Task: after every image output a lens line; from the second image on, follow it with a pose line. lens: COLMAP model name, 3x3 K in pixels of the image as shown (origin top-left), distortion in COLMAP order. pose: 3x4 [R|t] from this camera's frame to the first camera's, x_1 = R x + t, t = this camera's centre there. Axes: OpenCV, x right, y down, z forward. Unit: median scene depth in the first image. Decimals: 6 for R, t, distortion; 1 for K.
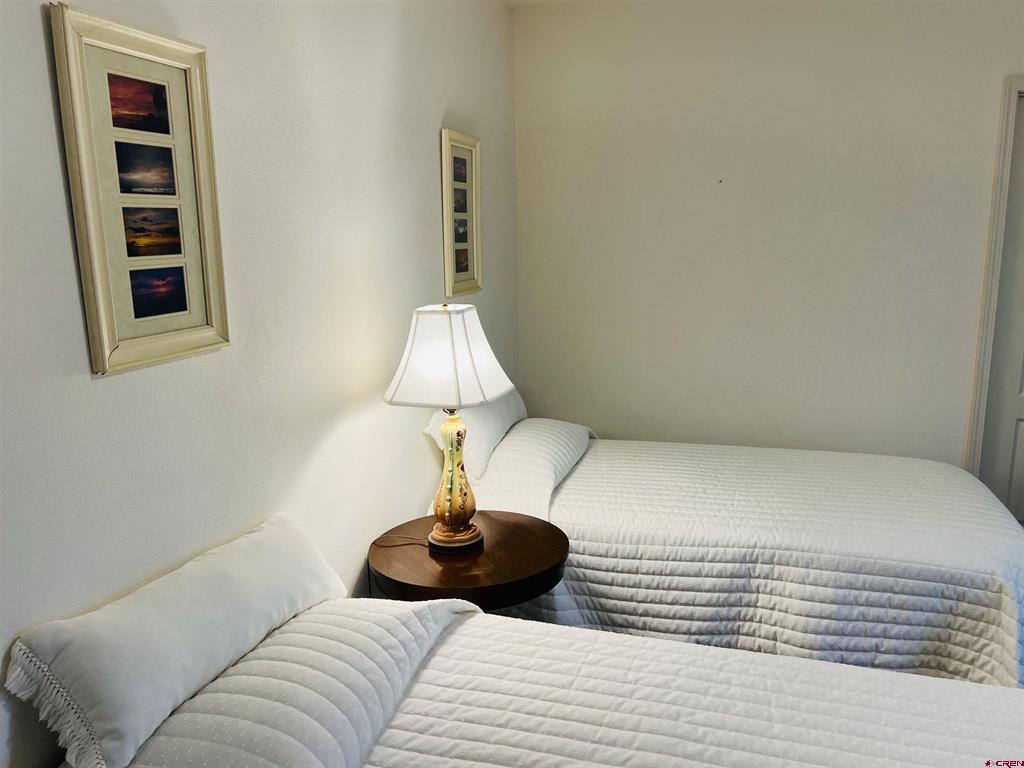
lens RADIAL K [[768.7, 0, 509.1], [0, 768.7, 389.2], [0, 0, 1]] dist [0.071525, -0.079198]
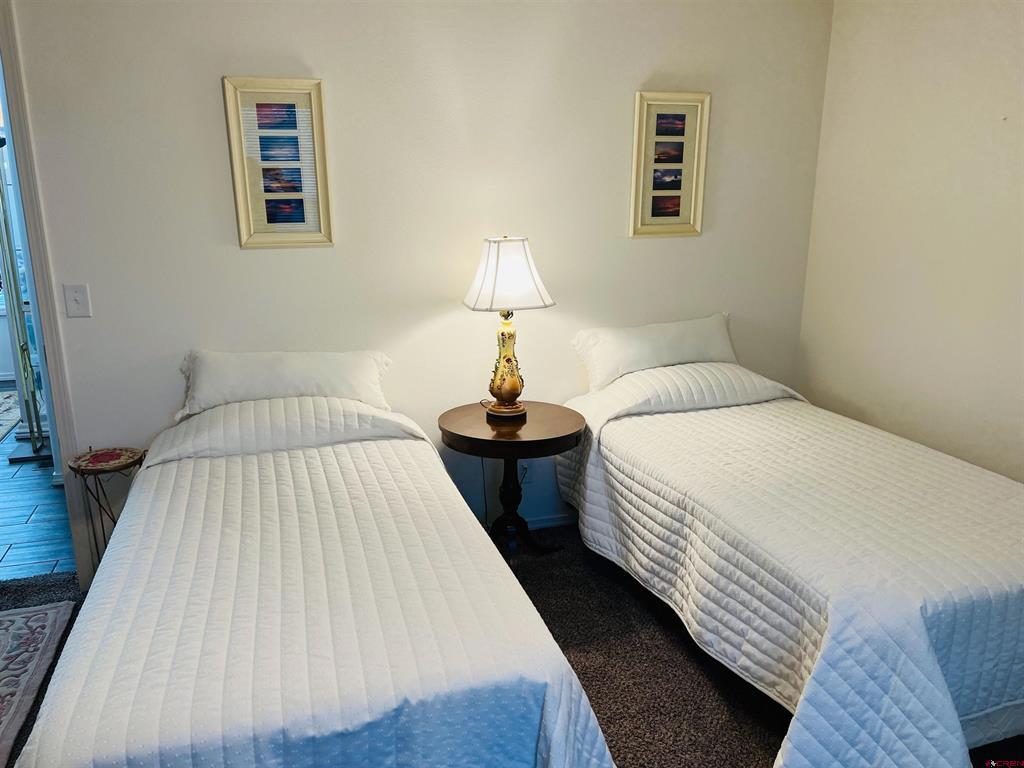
lens RADIAL K [[768.7, 0, 509.1], [0, 768.7, 389.2], [0, 0, 1]] dist [0.071525, -0.079198]
pose [[0.570380, 0.224118, -0.790214, 1.191259], [-0.168735, 0.973508, 0.154310, -0.065965], [0.803863, 0.045321, 0.593086, 0.239869]]
